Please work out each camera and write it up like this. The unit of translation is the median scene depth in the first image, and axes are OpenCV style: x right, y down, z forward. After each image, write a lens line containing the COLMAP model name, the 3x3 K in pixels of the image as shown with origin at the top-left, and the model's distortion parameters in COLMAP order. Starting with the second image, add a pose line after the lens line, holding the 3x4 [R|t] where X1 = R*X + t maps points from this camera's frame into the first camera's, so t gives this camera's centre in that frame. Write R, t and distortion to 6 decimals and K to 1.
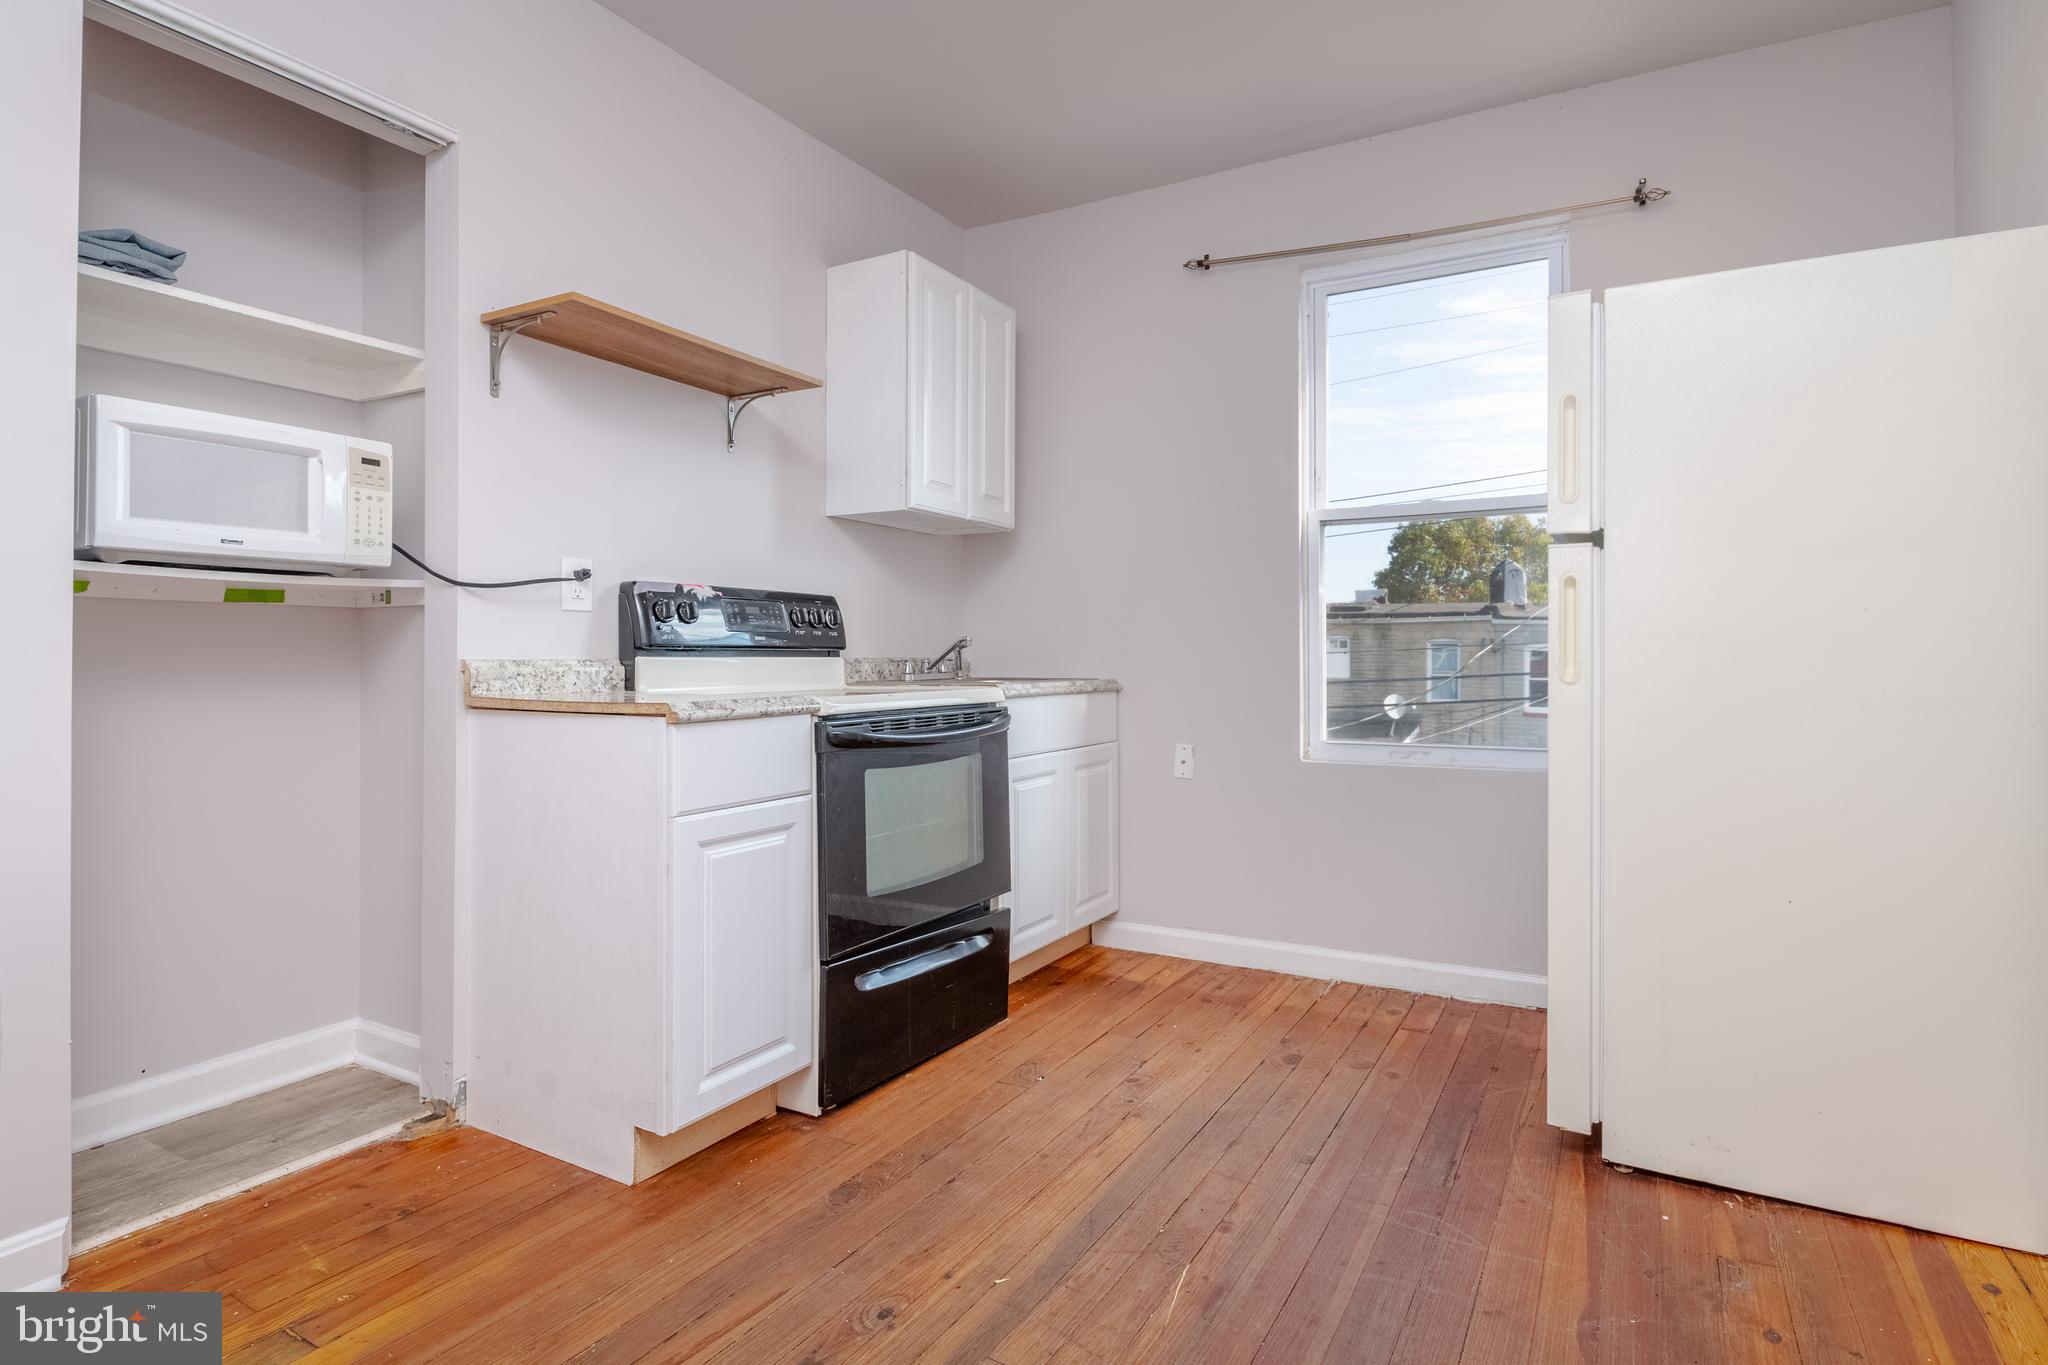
lens RADIAL K [[1080.7, 0, 1024.9], [0, 1080.7, 639.8], [0, 0, 1]] dist [0.003437, -0.007406]
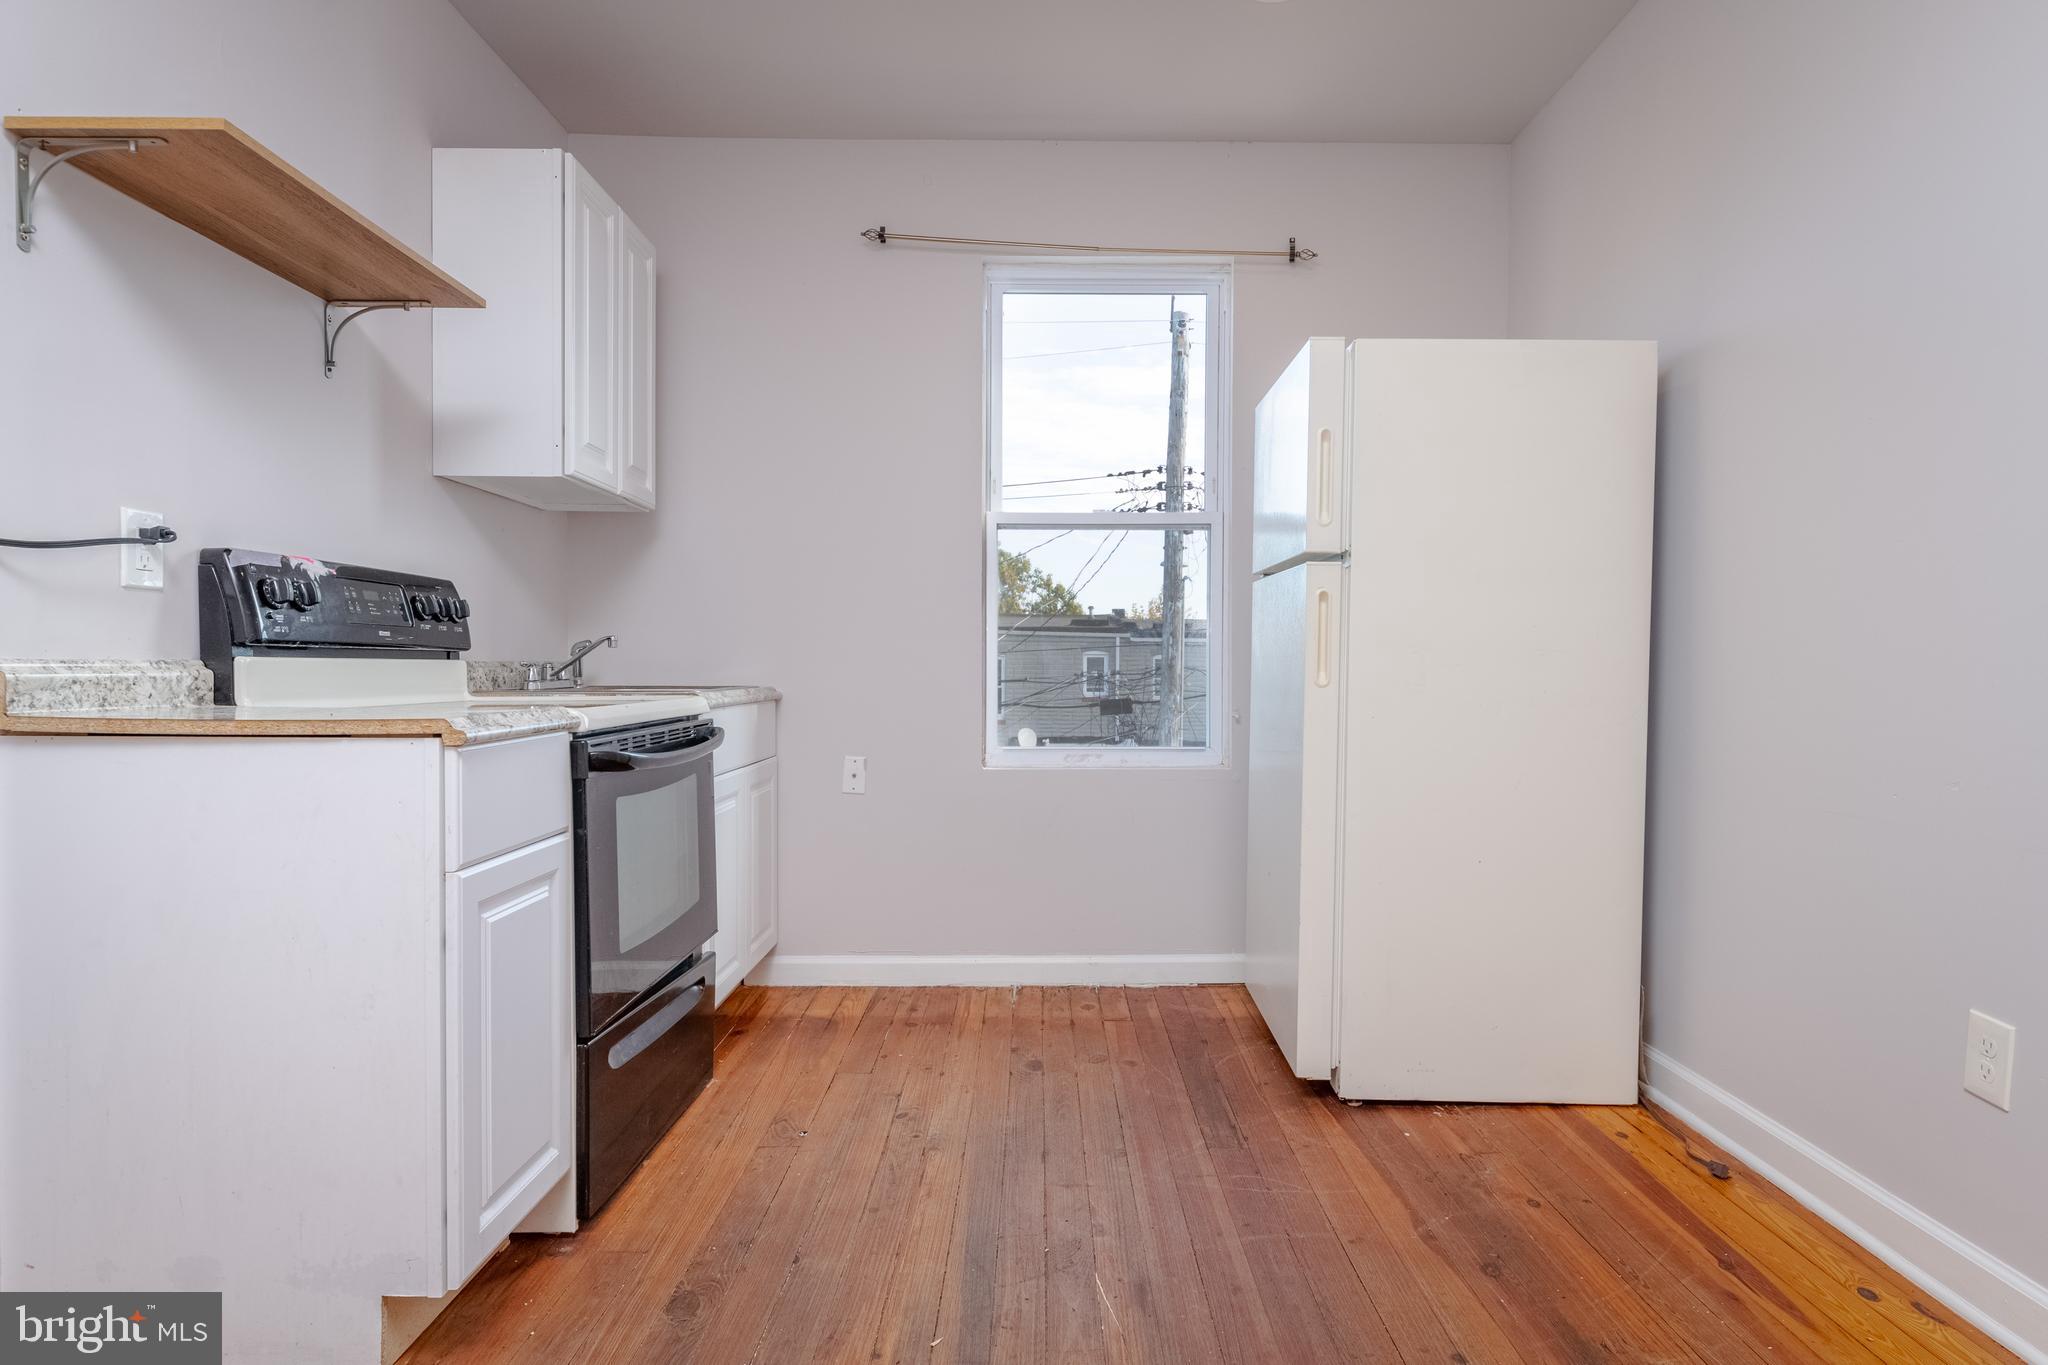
lens RADIAL K [[1161.2, 0, 1062.6], [0, 1161.2, 681.2], [0, 0, 1]] dist [0.014635, -0.015250]
pose [[0.861342, -0.002889, 0.508017, -0.290663], [-0.012254, 0.999575, 0.026461, 0.005240], [-0.507877, -0.029017, 0.860941, 0.078237]]
